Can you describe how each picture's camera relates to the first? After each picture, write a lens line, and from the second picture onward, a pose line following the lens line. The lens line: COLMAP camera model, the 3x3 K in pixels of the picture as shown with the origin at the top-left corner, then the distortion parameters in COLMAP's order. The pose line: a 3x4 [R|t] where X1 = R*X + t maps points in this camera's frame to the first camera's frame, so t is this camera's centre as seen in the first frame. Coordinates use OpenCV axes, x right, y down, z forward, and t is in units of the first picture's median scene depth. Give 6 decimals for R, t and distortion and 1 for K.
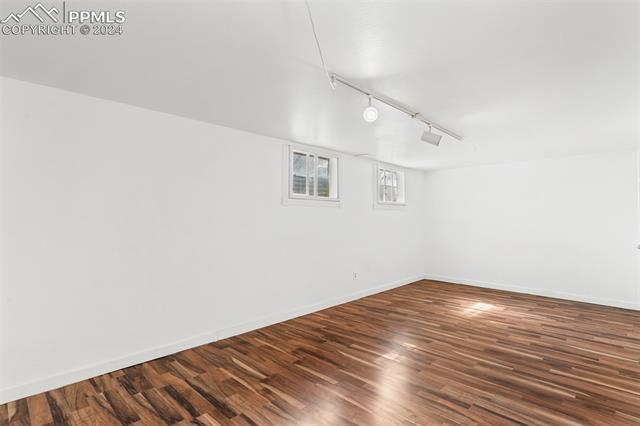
lens RADIAL K [[315.6, 0, 320.5], [0, 315.6, 215.2], [0, 0, 1]] dist [0.000696, 0.000121]
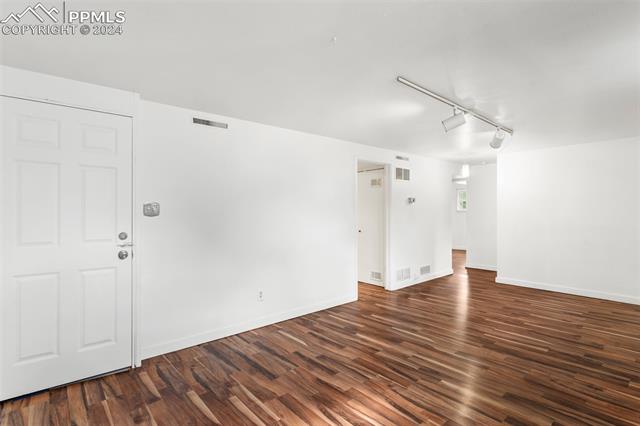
lens RADIAL K [[315.6, 0, 319.7], [0, 315.6, 211.8], [0, 0, 1]] dist [0.000696, 0.000121]
pose [[-0.995970, 0.001585, 0.089676, 0.696986], [0.000550, 0.999933, -0.011562, 0.024244], [-0.089688, -0.011466, -0.995904, 2.051631]]
